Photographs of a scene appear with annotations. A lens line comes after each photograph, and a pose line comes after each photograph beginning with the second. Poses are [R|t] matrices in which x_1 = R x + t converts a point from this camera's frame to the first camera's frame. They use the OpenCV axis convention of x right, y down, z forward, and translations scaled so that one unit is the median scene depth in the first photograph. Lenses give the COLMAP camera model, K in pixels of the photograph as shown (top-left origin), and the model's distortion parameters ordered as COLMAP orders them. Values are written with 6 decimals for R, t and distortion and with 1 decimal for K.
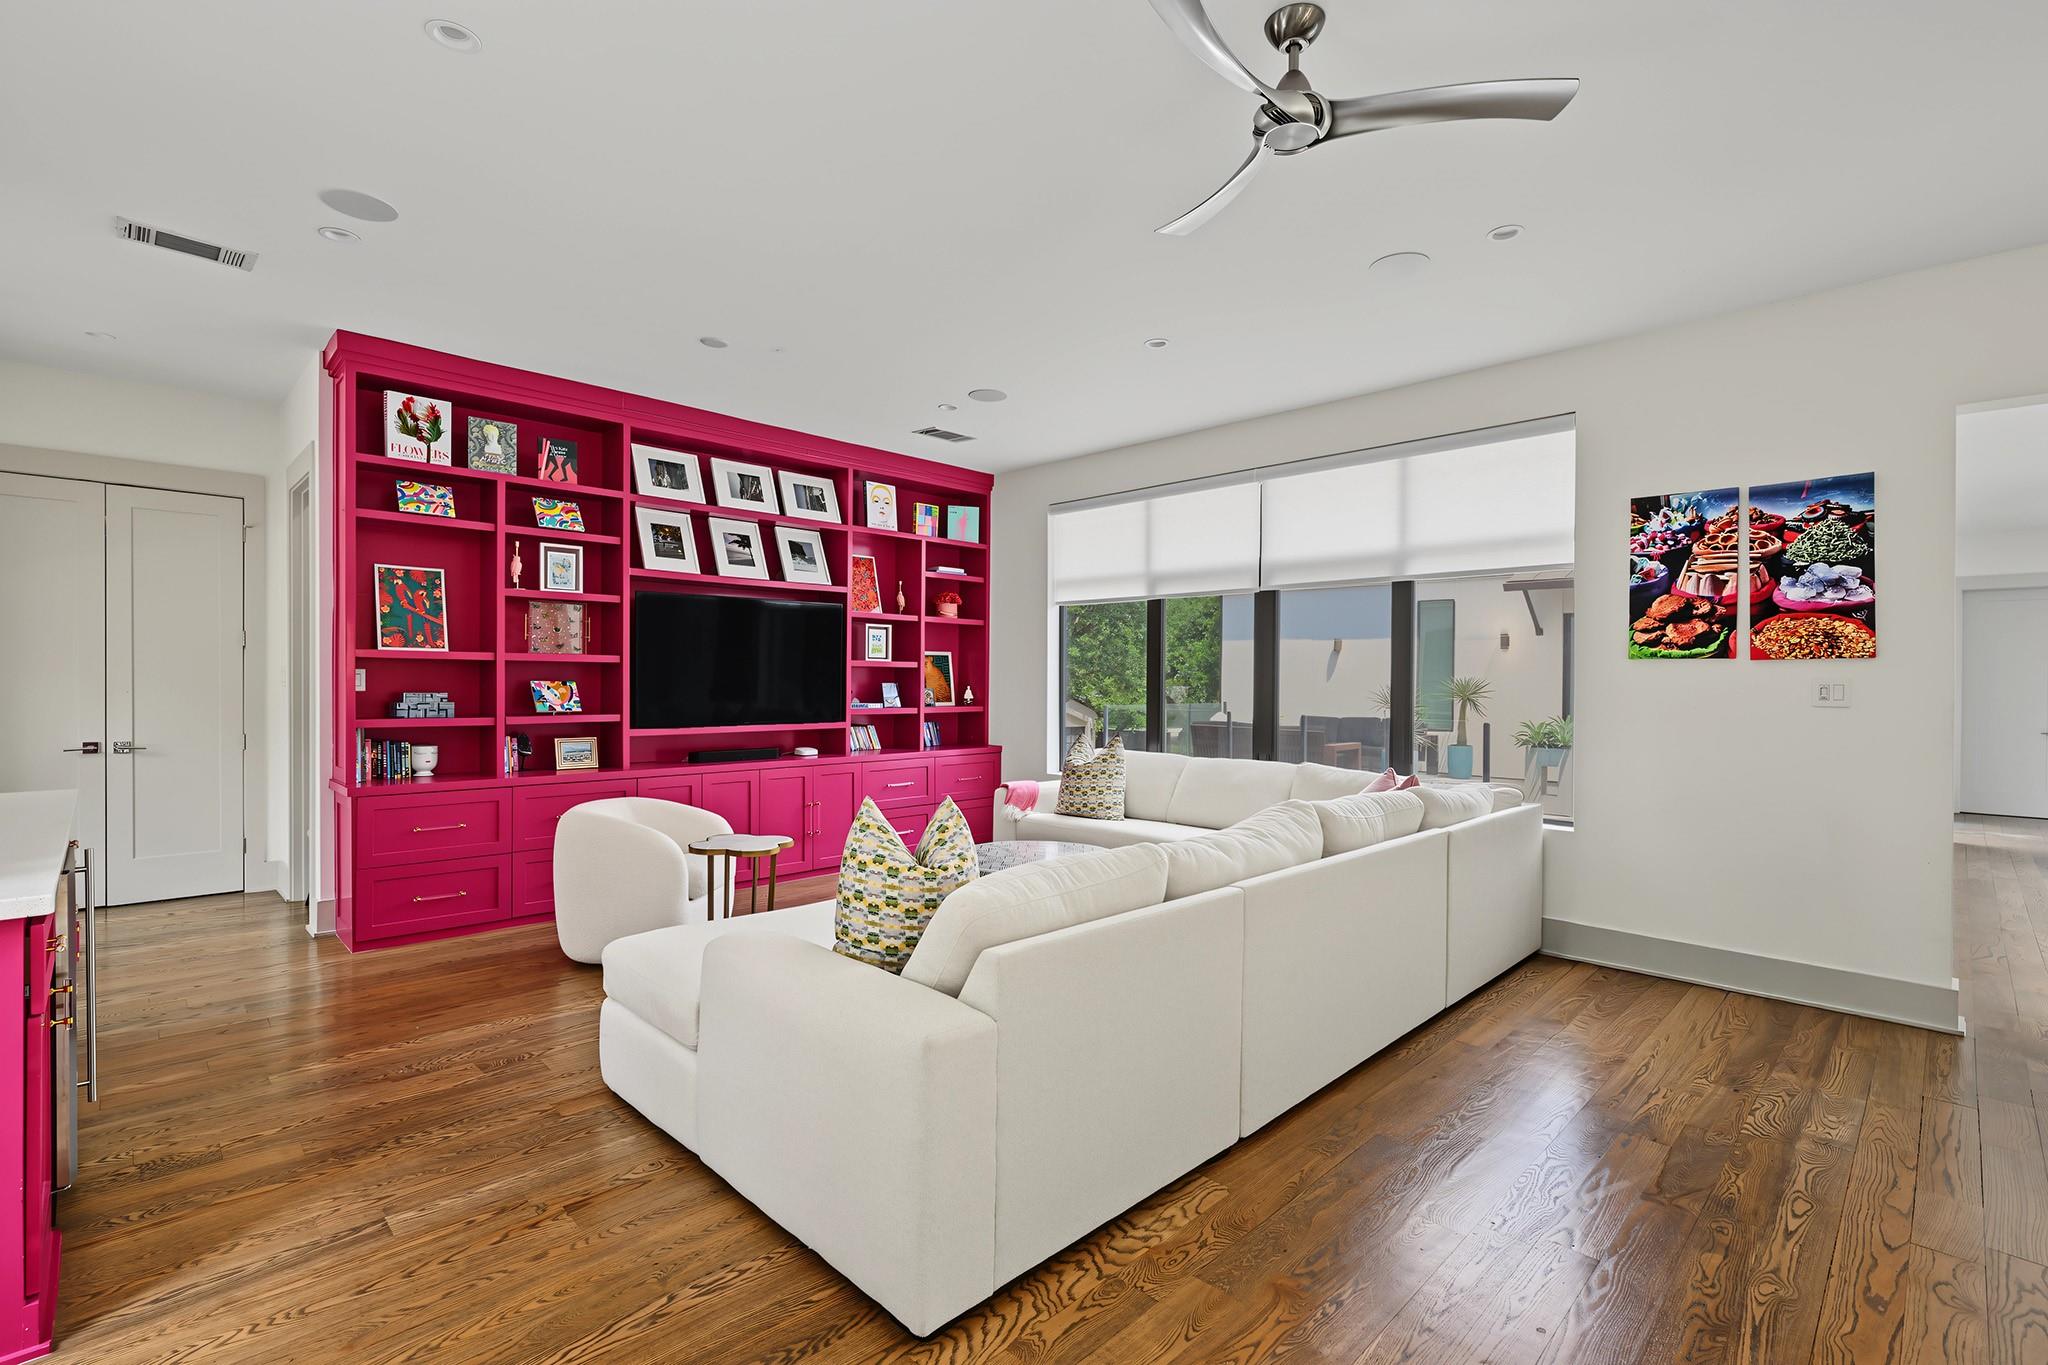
lens RADIAL K [[923.9, 0, 1018.8], [0, 923.9, 684.7], [0, 0, 1]] dist [-0.001659, 0.000171]
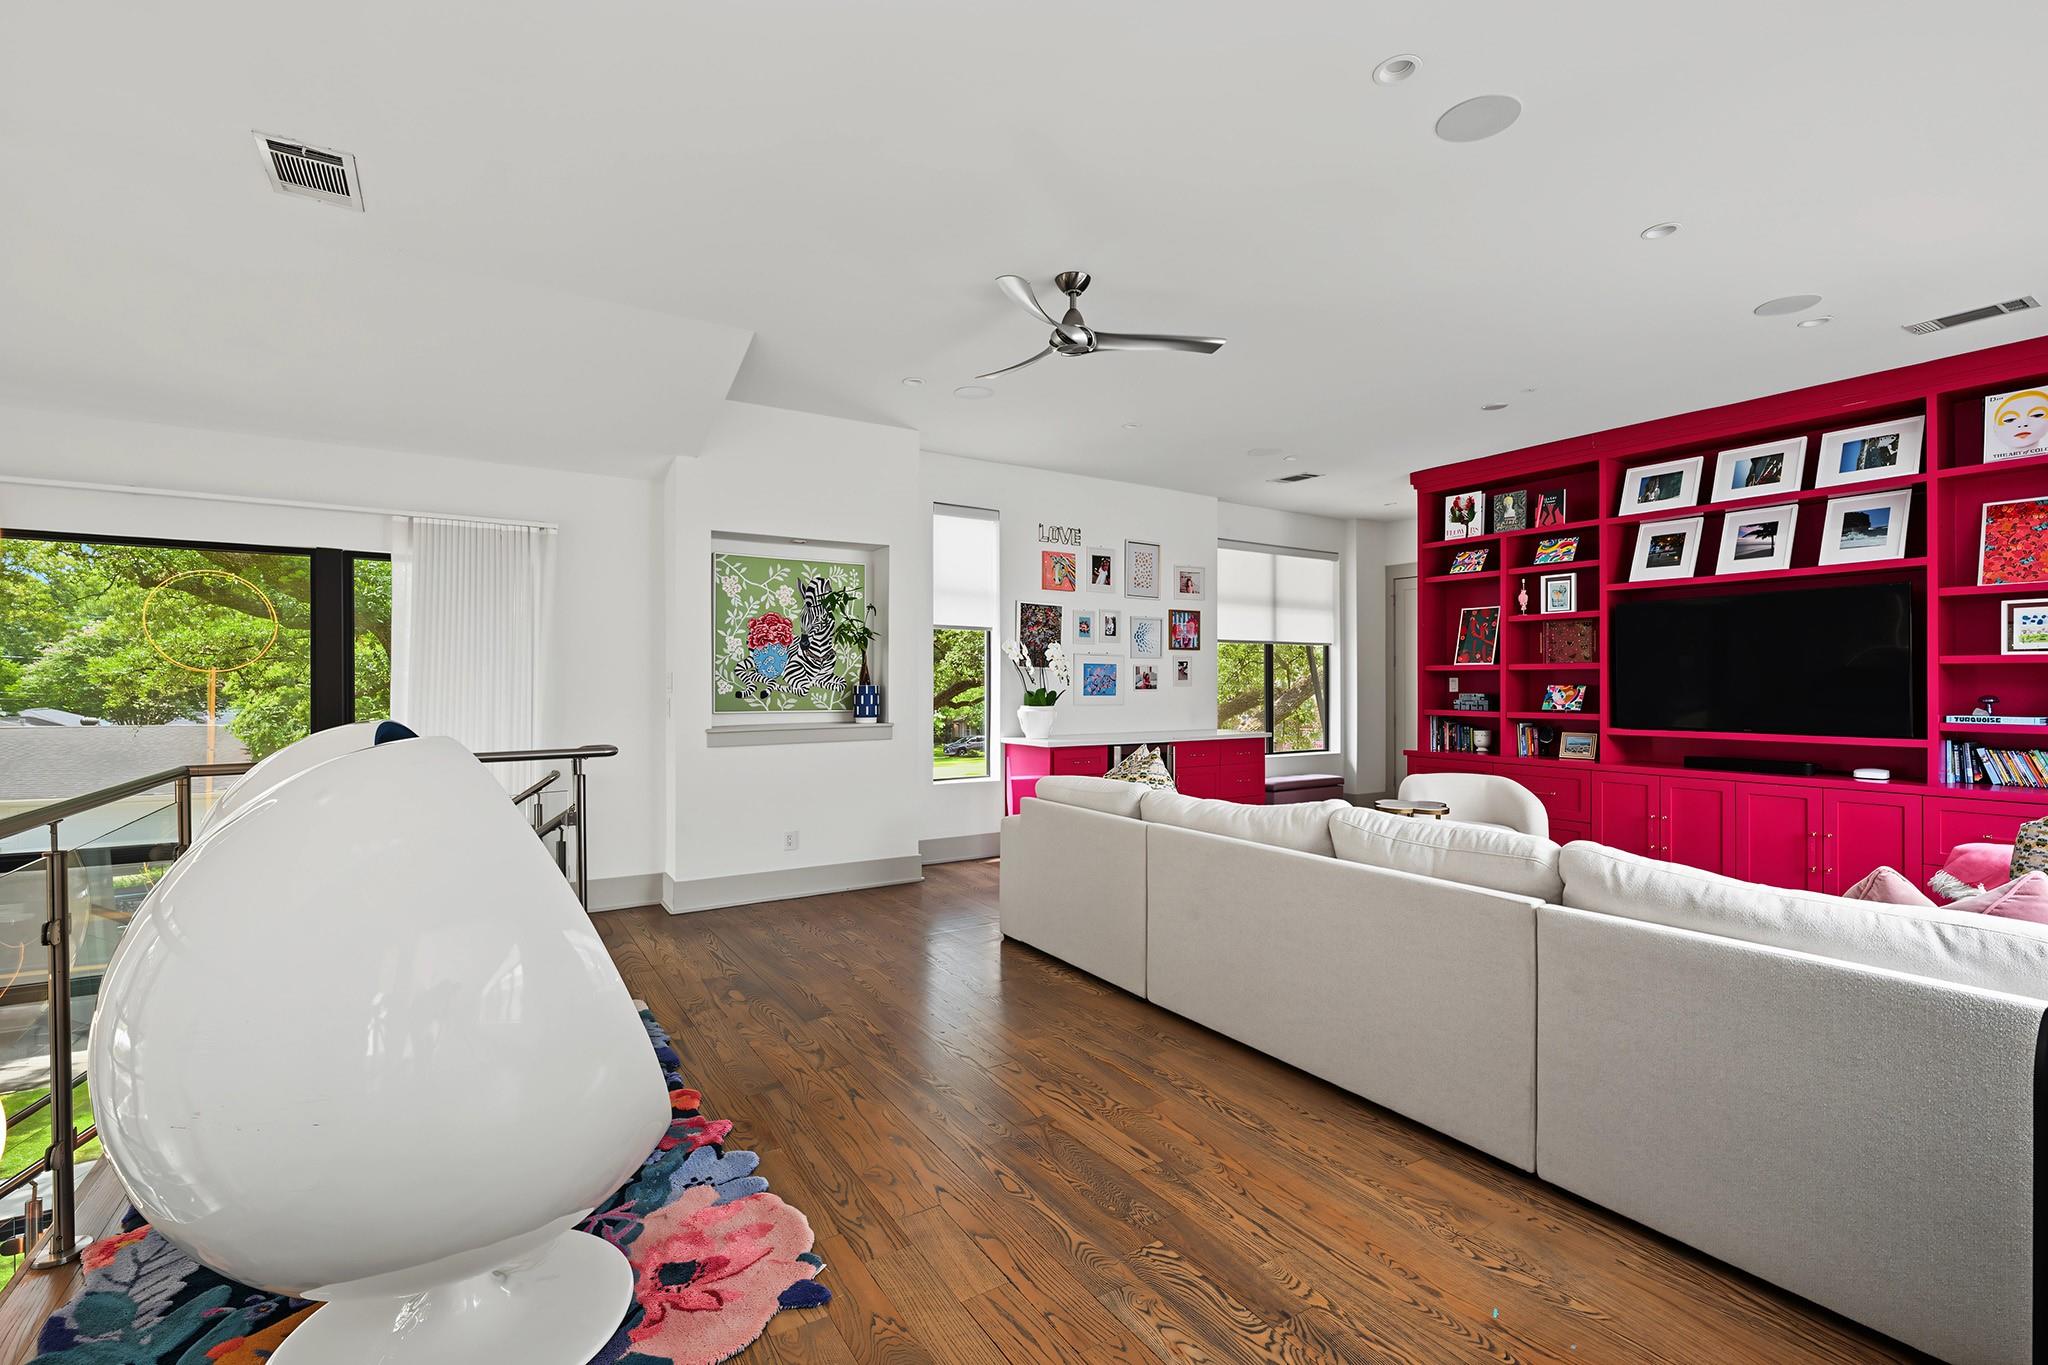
lens RADIAL K [[890.4, 0, 1019.6], [0, 890.4, 685.8], [0, 0, 1]] dist [-0.000423, -0.000031]
pose [[-0.208338, -0.004131, -0.978048, 0.825702], [-0.007048, 0.999971, -0.002722, 0.005237], [0.978031, 0.006326, -0.208361, 0.550650]]
